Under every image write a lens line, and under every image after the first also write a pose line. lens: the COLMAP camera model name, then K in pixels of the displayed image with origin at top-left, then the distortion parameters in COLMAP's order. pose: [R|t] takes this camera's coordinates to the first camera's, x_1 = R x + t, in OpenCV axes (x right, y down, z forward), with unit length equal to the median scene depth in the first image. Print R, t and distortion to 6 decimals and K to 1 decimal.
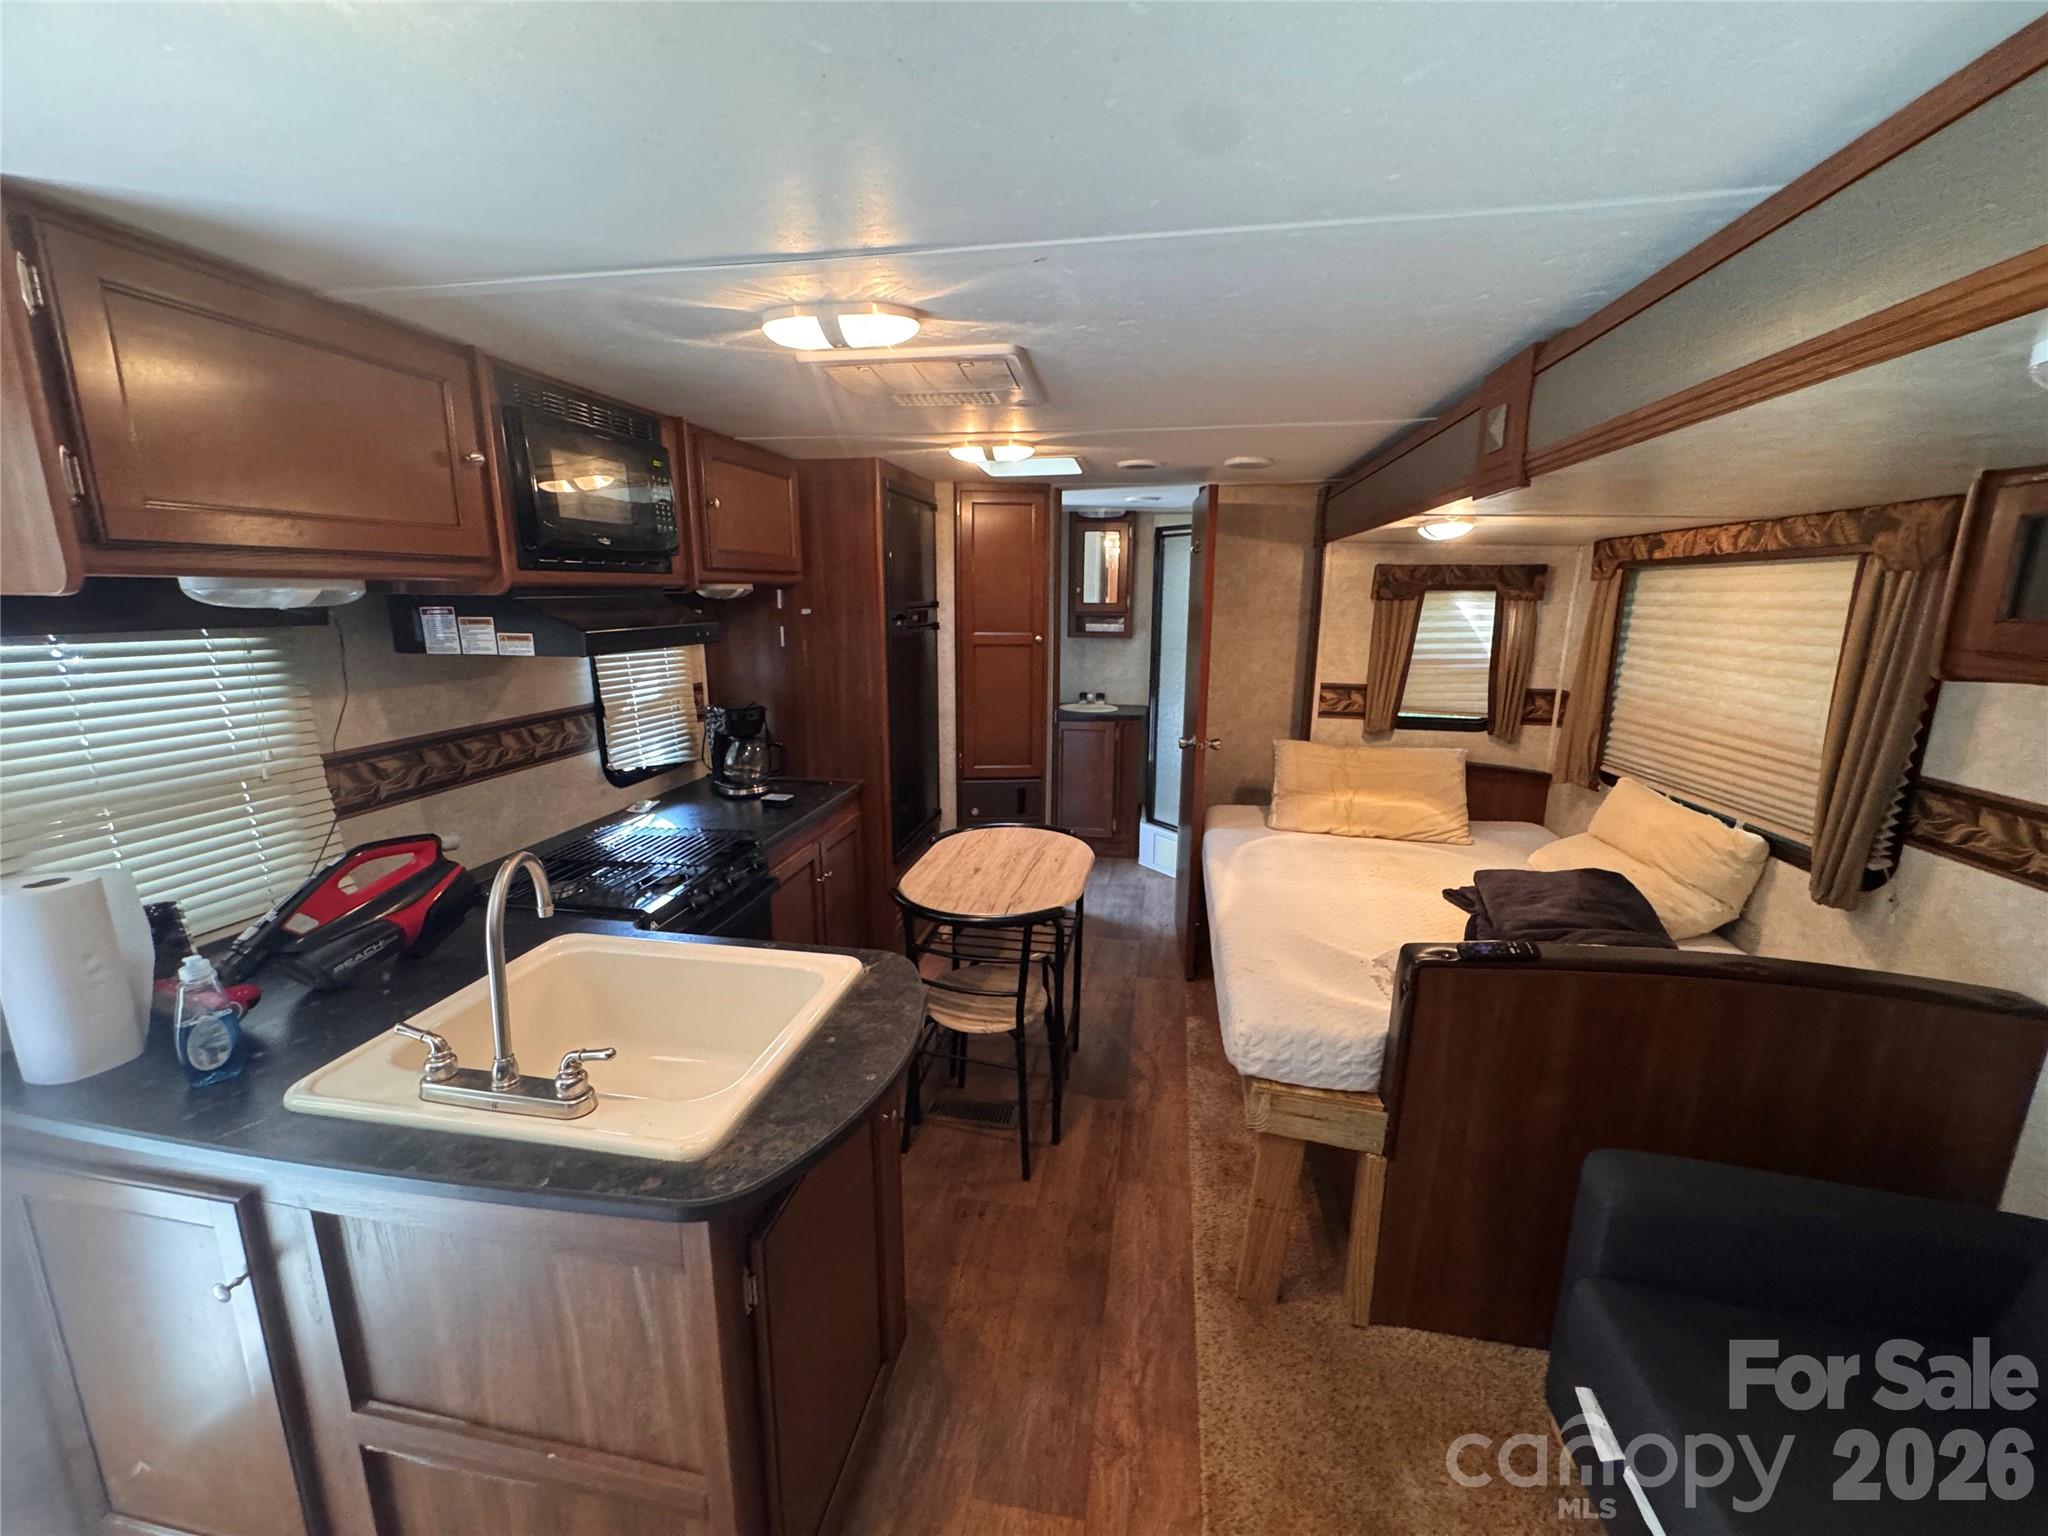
lens RADIAL K [[823.1, 0, 1019.5], [0, 823.1, 760.7], [0, 0, 1]] dist [-0.005215, 0.000409]
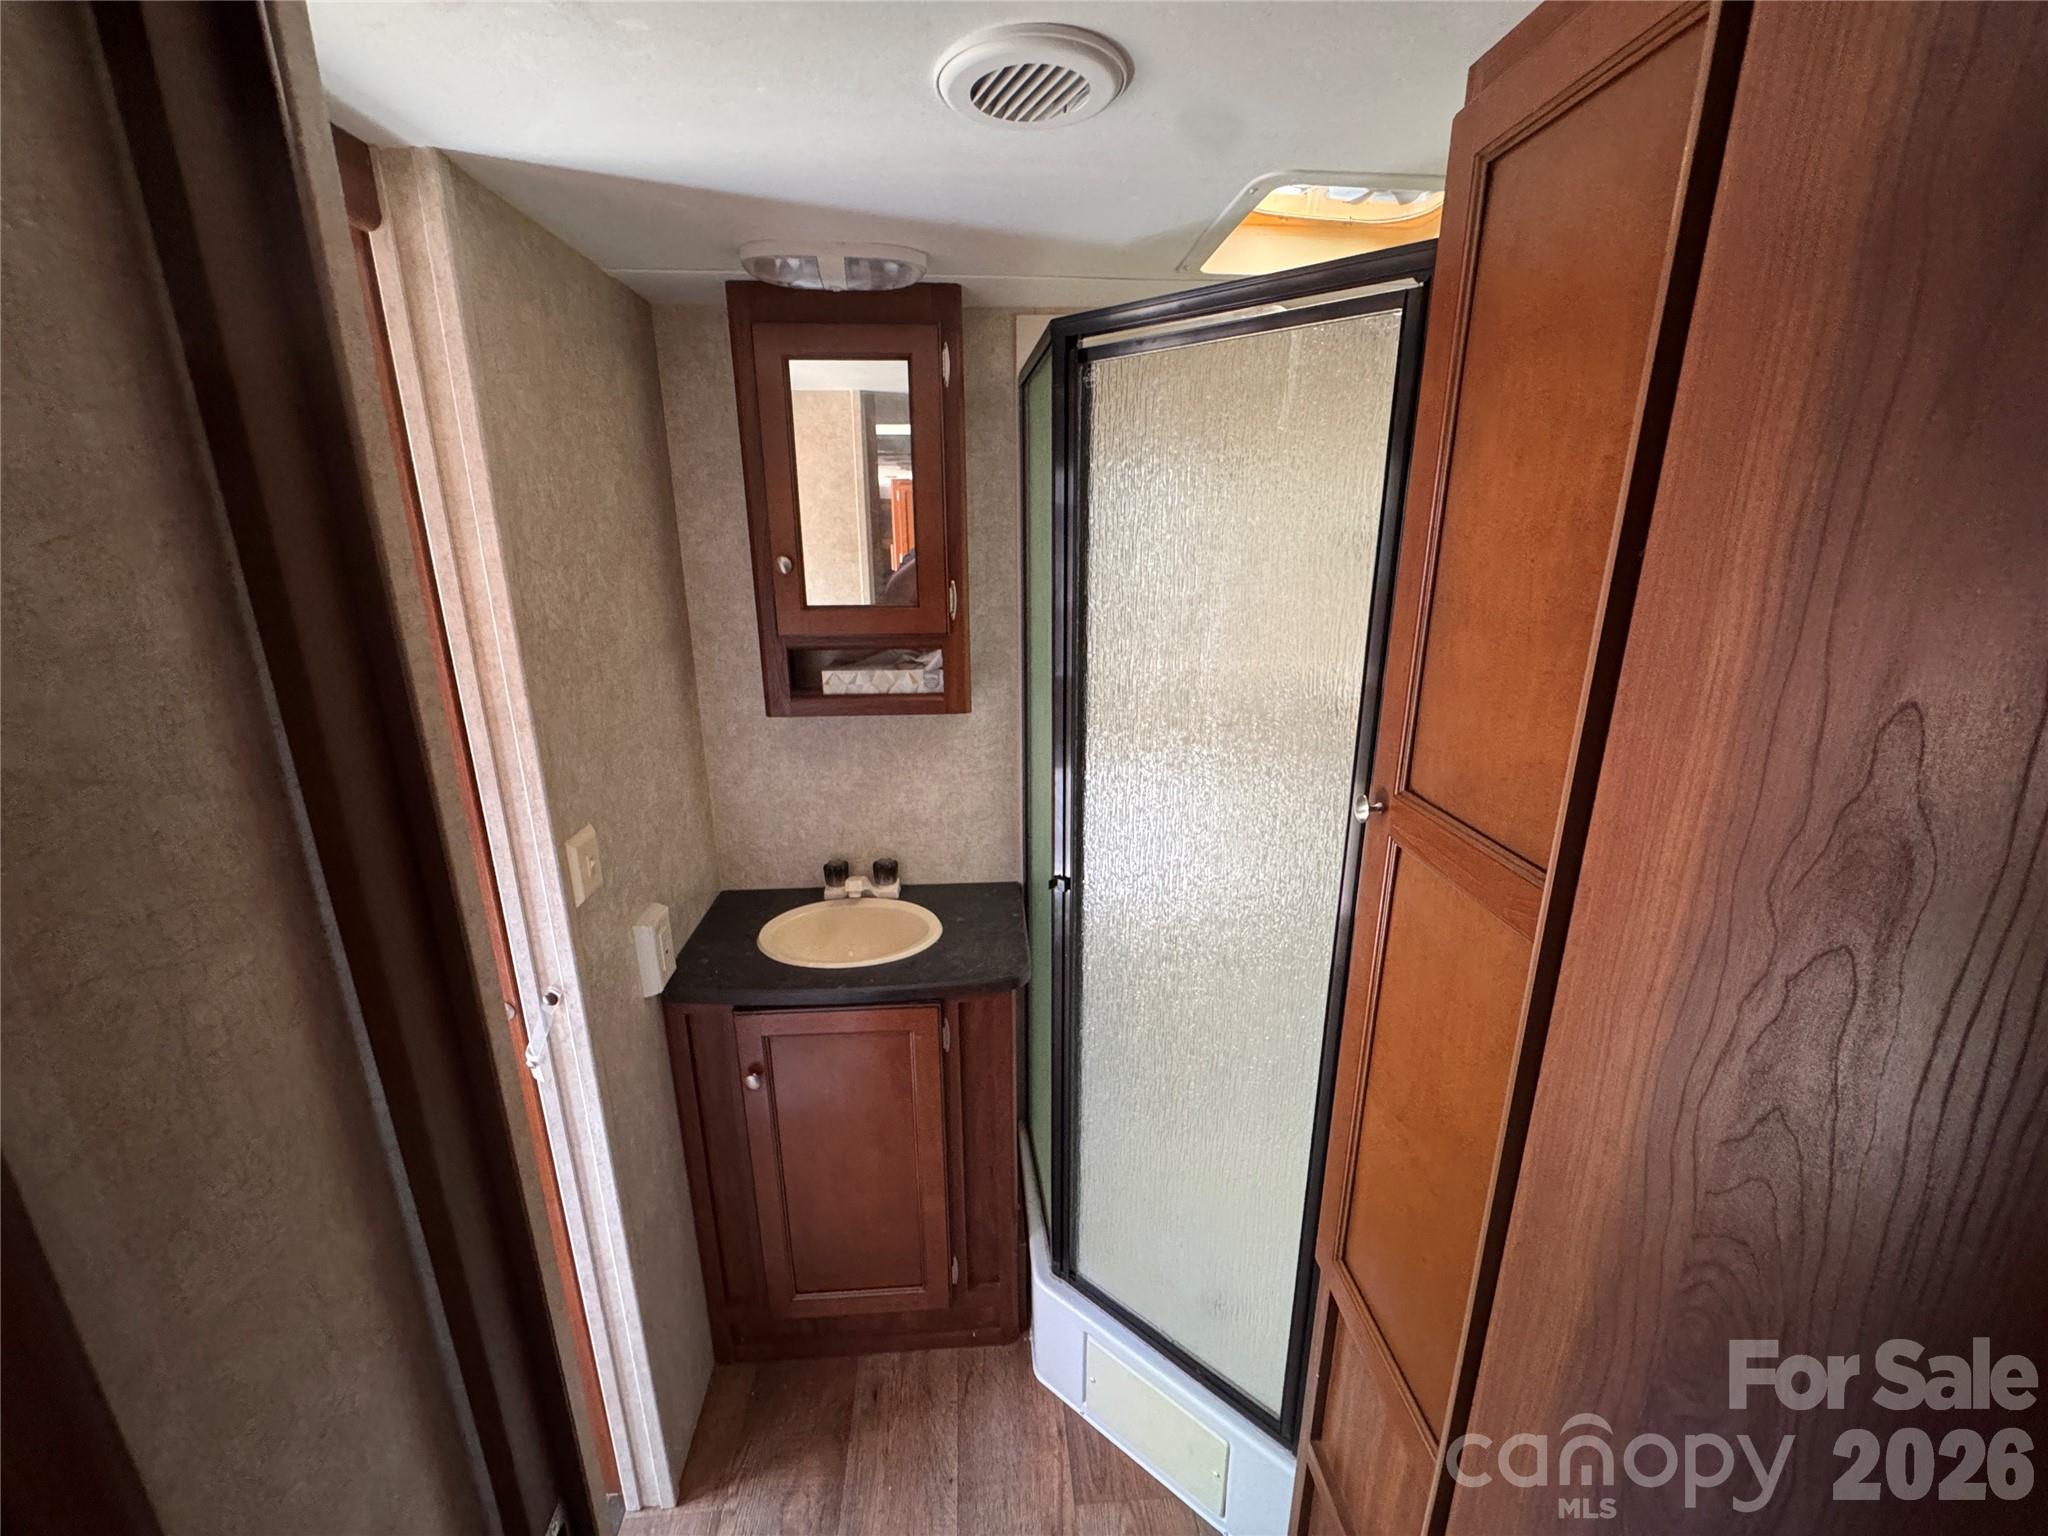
lens RADIAL K [[823.1, 0, 1015.1], [0, 823.1, 763.3], [0, 0, 1]] dist [-0.005215, 0.000409]
pose [[0.969983, -0.085217, 0.227754, 0.134083], [0.066559, 0.993859, 0.088399, -0.264302], [-0.233889, -0.070587, 0.969698, 1.151448]]
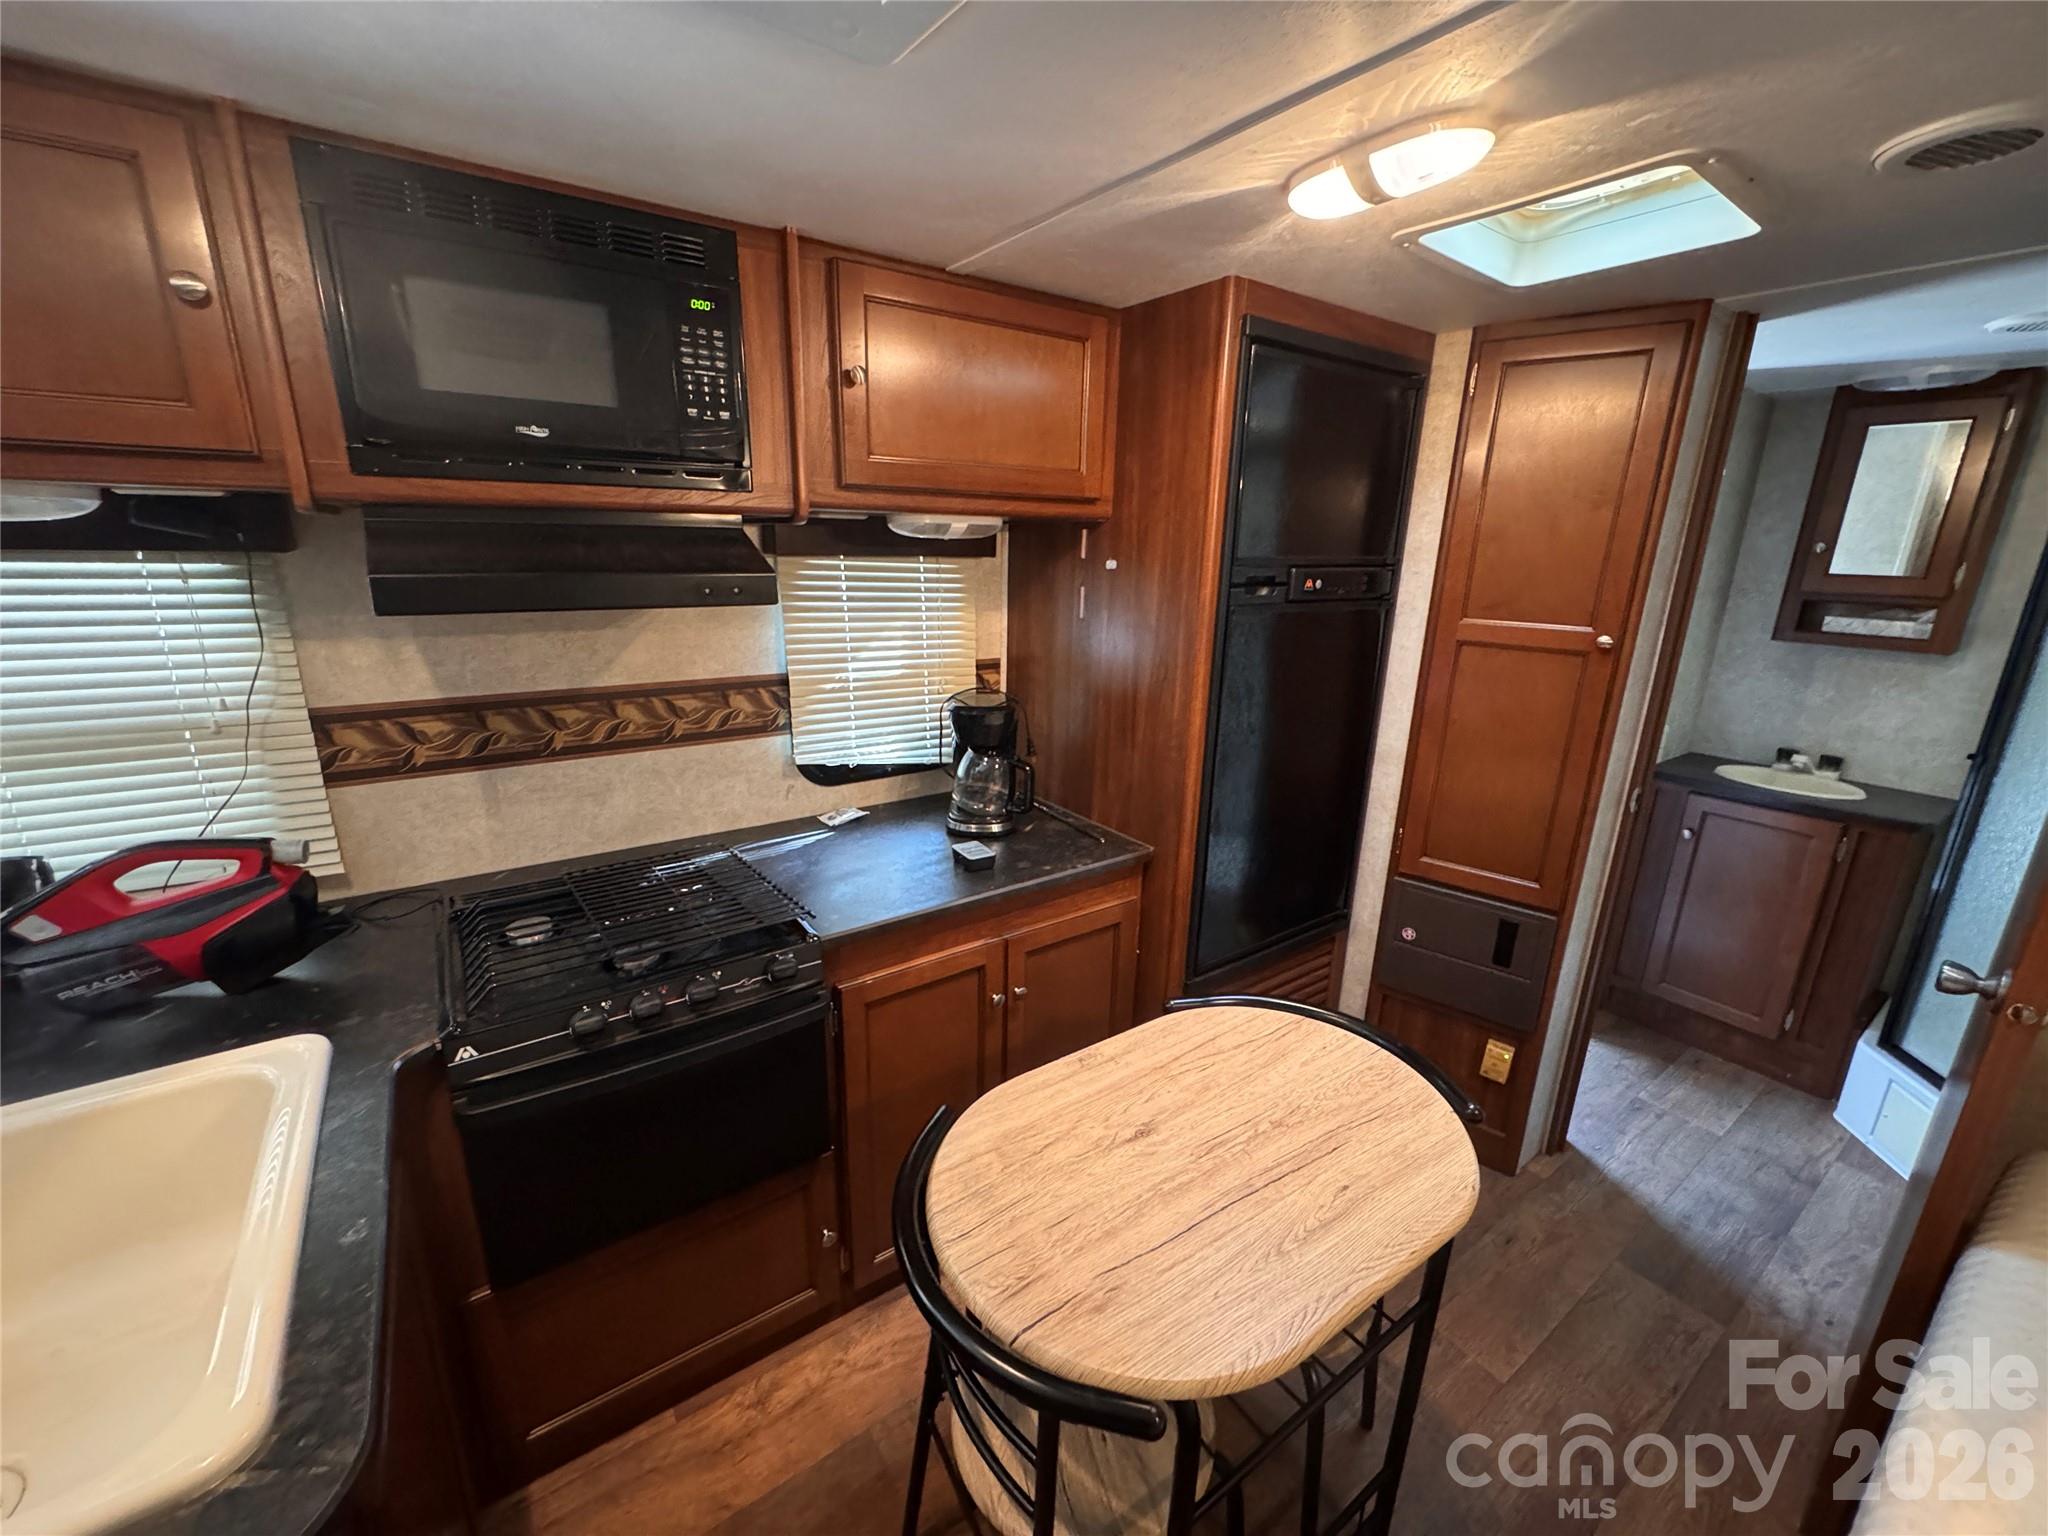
lens RADIAL K [[823.1, 0, 1024.0], [0, 823.1, 761.5], [0, 0, 1]] dist [-0.005215, 0.000409]
pose [[0.713551, 0.193890, -0.673240, 0.147281], [-0.160982, 0.980606, 0.111790, -0.097391], [0.681858, 0.028612, 0.730925, 0.520106]]
